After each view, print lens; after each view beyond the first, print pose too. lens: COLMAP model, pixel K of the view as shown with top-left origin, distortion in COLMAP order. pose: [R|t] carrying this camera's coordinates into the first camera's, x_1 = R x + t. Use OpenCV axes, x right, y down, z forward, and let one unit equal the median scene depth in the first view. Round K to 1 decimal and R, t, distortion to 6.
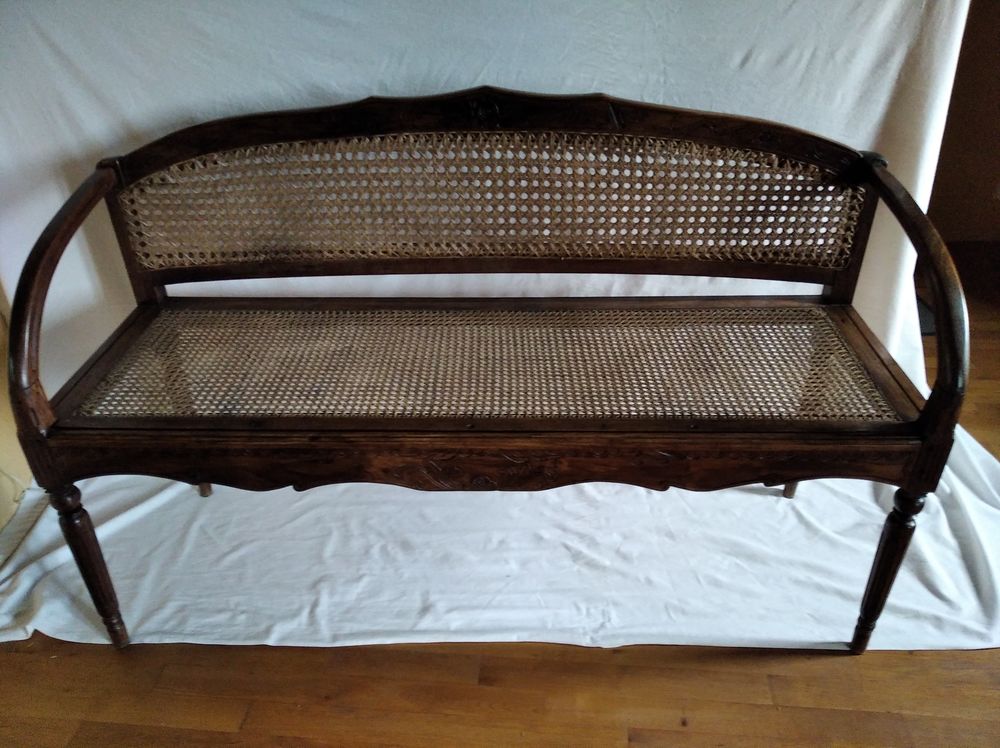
lens RADIAL K [[776.5, 0, 500.0], [0, 776.5, 374.0], [0, 0, 1]] dist [0.085990, -0.233185]
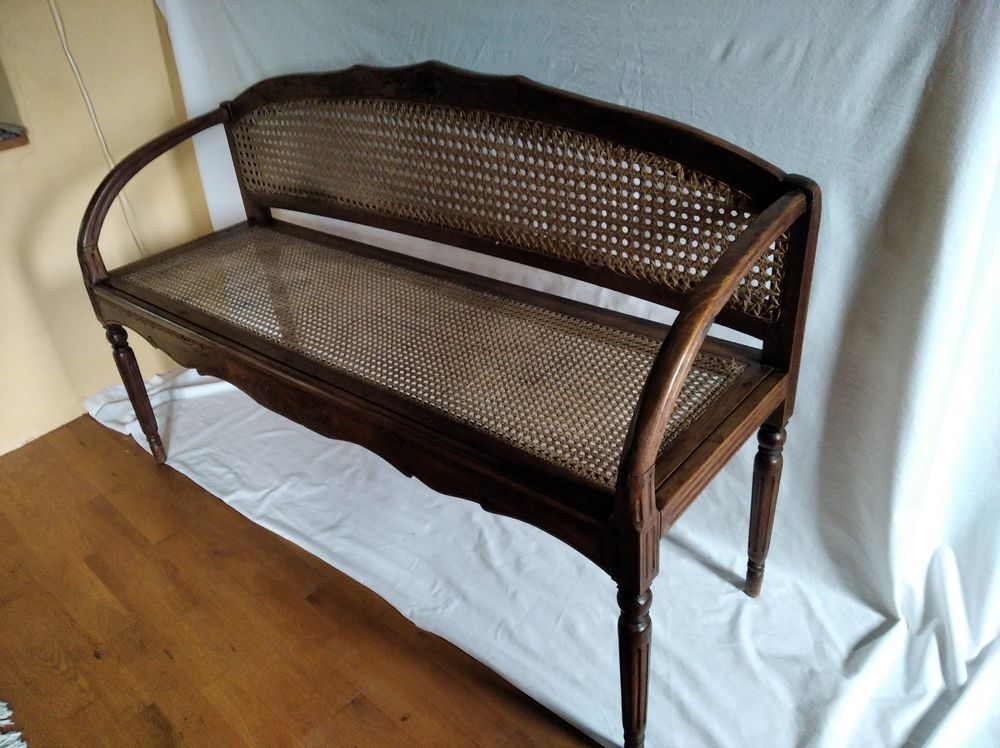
lens RADIAL K [[783.7, 0, 500.0], [0, 783.7, 374.0], [0, 0, 1]] dist [0.052089, -0.184070]
pose [[0.784048, 0.279628, -0.554145, 0.690617], [-0.273059, 0.957131, 0.096634, -0.087717], [0.557411, 0.075549, 0.826792, 0.199109]]
